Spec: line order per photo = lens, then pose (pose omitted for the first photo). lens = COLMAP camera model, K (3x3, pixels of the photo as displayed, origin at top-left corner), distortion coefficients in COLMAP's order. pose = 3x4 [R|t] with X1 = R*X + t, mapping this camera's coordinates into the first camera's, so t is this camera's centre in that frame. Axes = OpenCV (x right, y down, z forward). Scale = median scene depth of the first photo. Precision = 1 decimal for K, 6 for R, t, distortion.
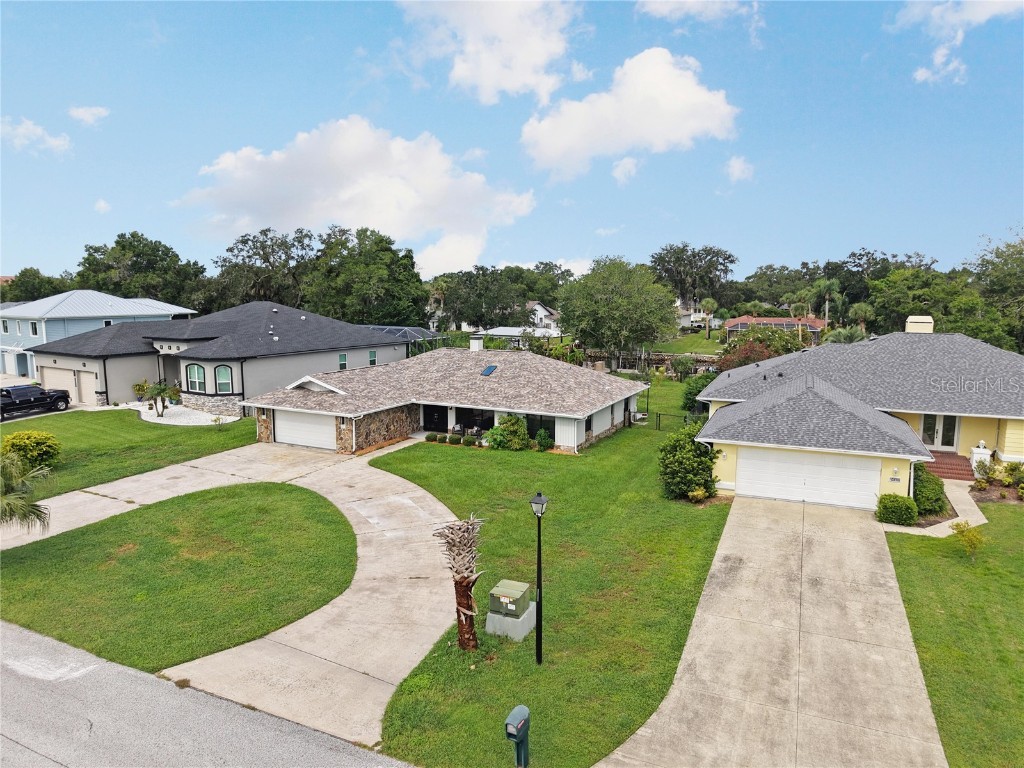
lens RADIAL K [[683.6, 0, 512.0], [0, 683.6, 384.0], [0, 0, 1]] dist [0.034091, -0.041751]
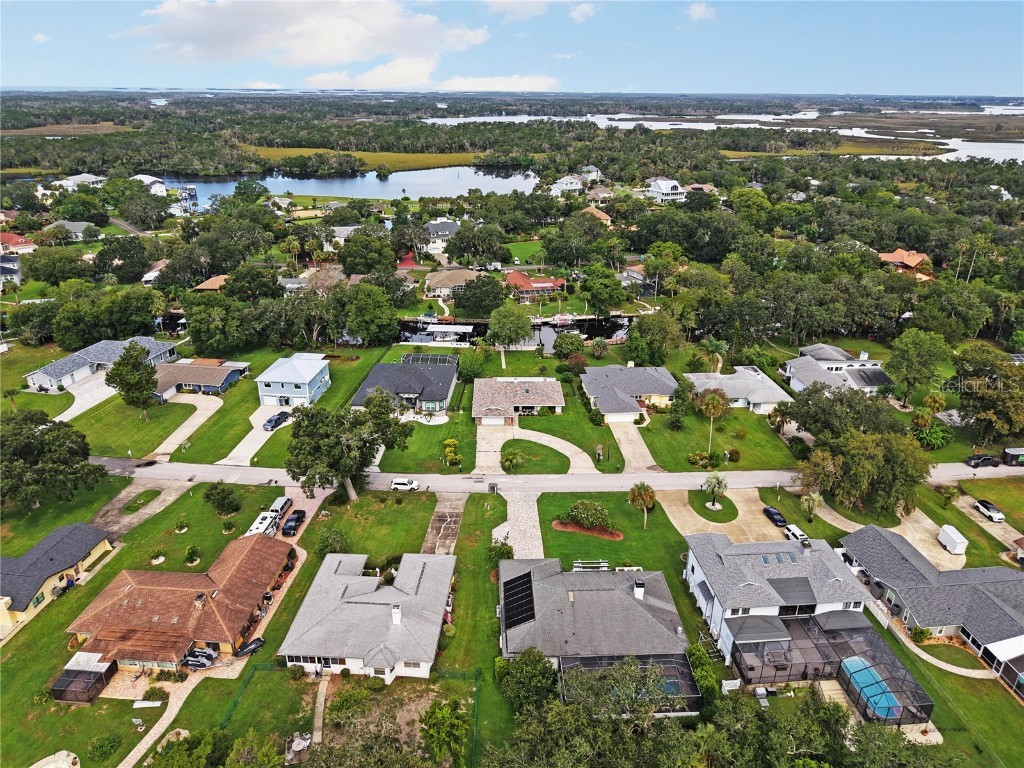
lens RADIAL K [[683.6, 0, 512.0], [0, 683.6, 384.0], [0, 0, 1]] dist [0.034091, -0.041751]
pose [[0.881170, -0.181876, 0.436418, -1.758009], [0.057701, 0.957518, 0.282540, -1.133047], [-0.469266, -0.223784, 0.854231, -2.072811]]
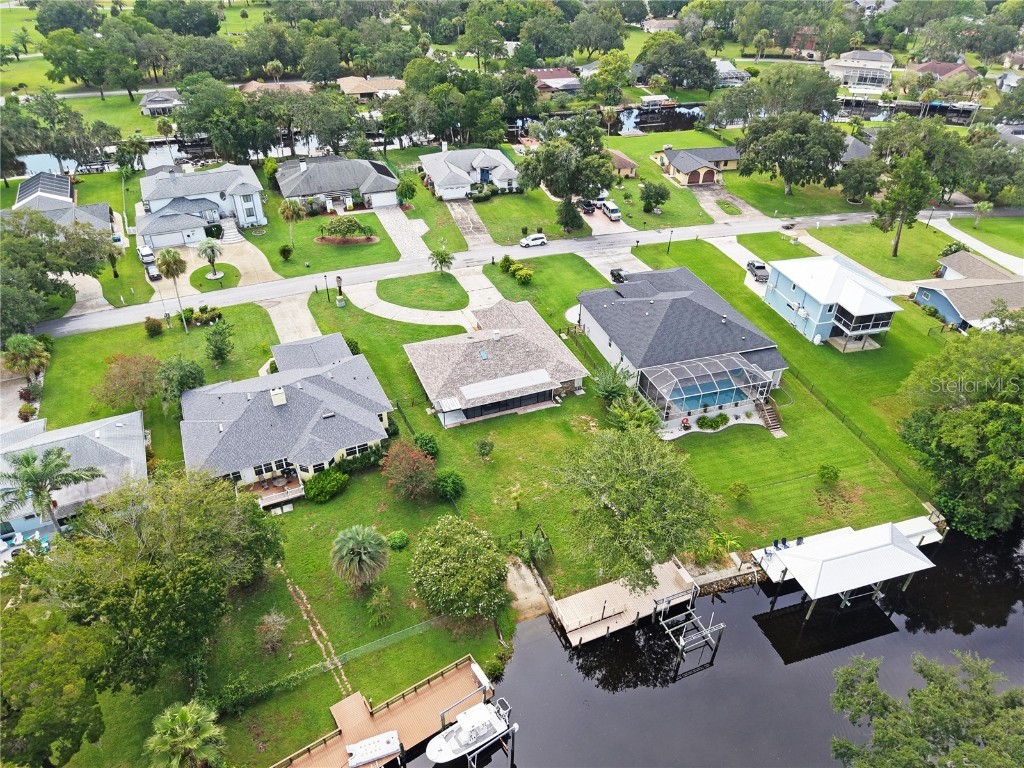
lens RADIAL K [[683.6, 0, 512.0], [0, 683.6, 384.0], [0, 0, 1]] dist [0.034091, -0.041751]
pose [[-0.660083, 0.425561, -0.619022, 1.312525], [-0.115849, 0.756524, 0.643623, -1.353818], [0.742206, 0.496558, -0.450068, 2.289678]]
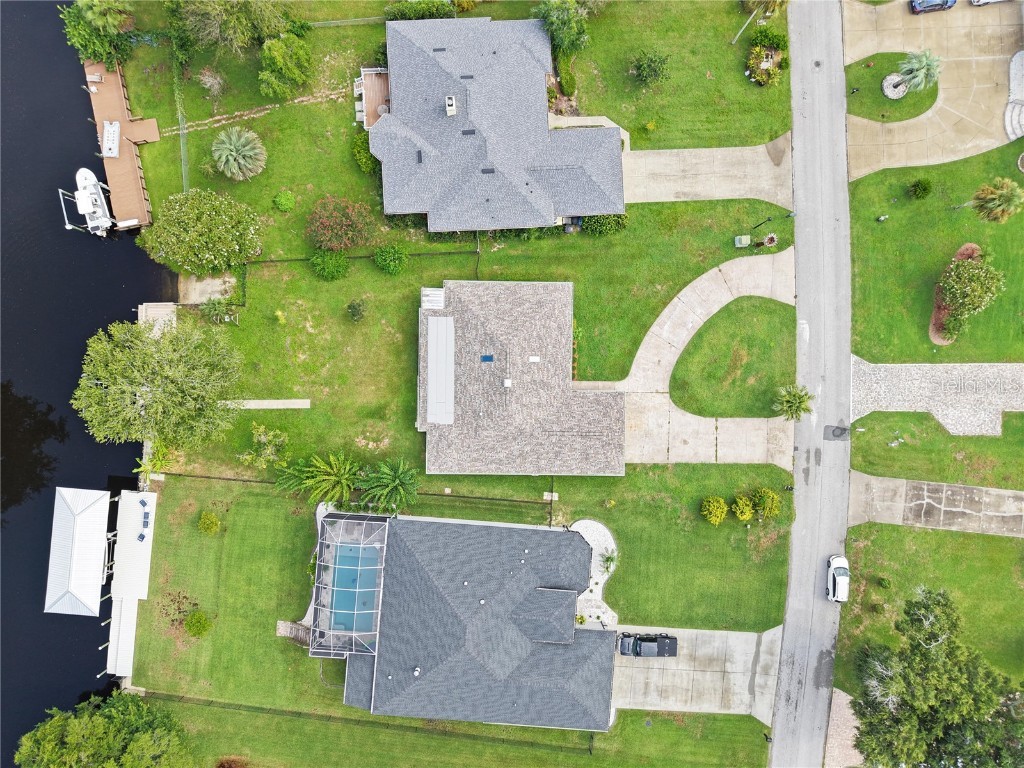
lens RADIAL K [[683.6, 0, 512.0], [0, 683.6, 384.0], [0, 0, 1]] dist [0.034091, -0.041751]
pose [[-0.442412, -0.896781, -0.007416, -0.057595], [0.103958, -0.059496, 0.992801, -1.761881], [-0.890766, 0.438456, 0.119549, 0.983345]]
